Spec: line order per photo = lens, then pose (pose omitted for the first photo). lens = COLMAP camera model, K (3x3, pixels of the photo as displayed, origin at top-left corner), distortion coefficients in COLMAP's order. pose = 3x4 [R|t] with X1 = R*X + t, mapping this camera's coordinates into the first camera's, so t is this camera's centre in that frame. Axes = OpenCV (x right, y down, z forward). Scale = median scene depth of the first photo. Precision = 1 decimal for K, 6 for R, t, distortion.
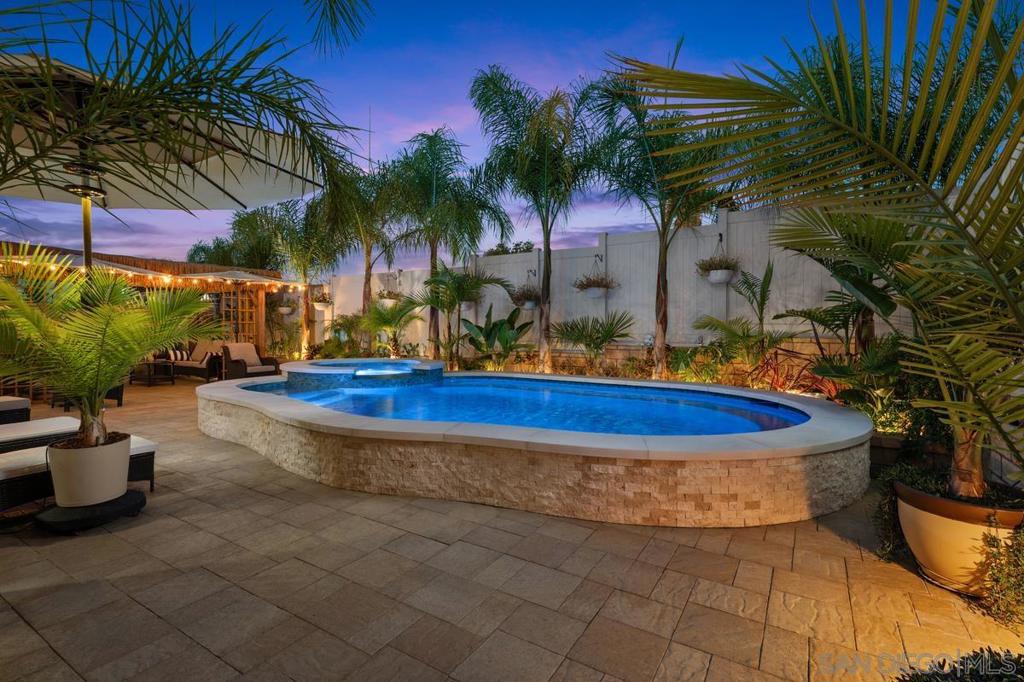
lens RADIAL K [[480.5, 0, 512.0], [0, 480.5, 341.0], [0, 0, 1]] dist [0.000429, 0.000032]
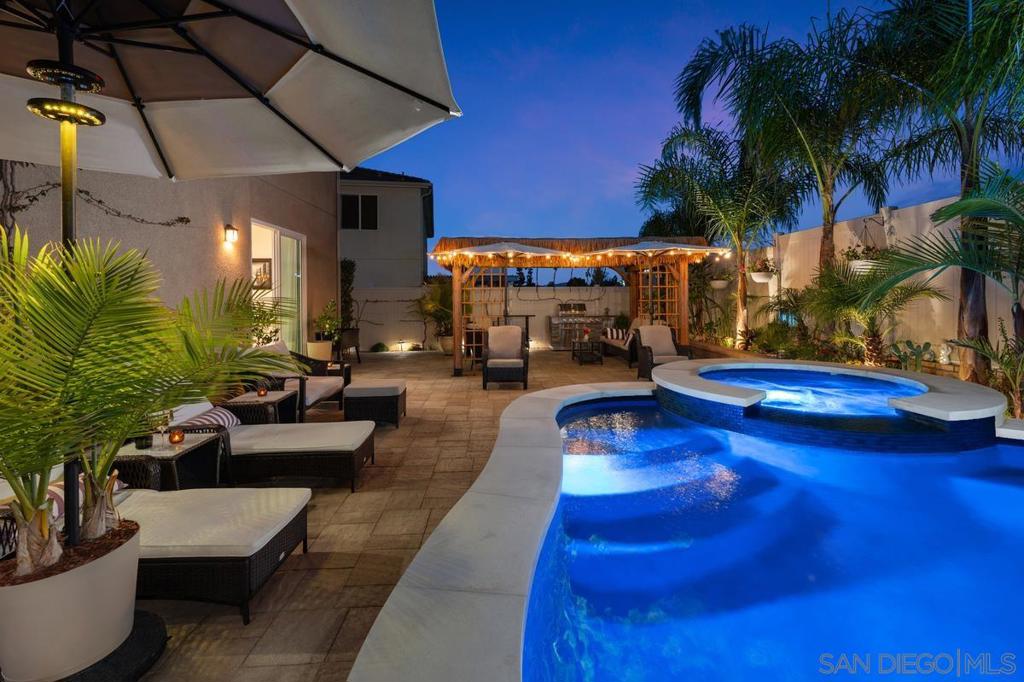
lens RADIAL K [[451.1, 0, 514.2], [0, 451.1, 297.7], [0, 0, 1]] dist [-0.000842, 0.000342]
pose [[0.558081, -0.012255, -0.829696, -0.040069], [-0.010135, 0.999716, -0.021583, -0.023937], [0.829725, 0.020454, 0.557798, 0.327779]]
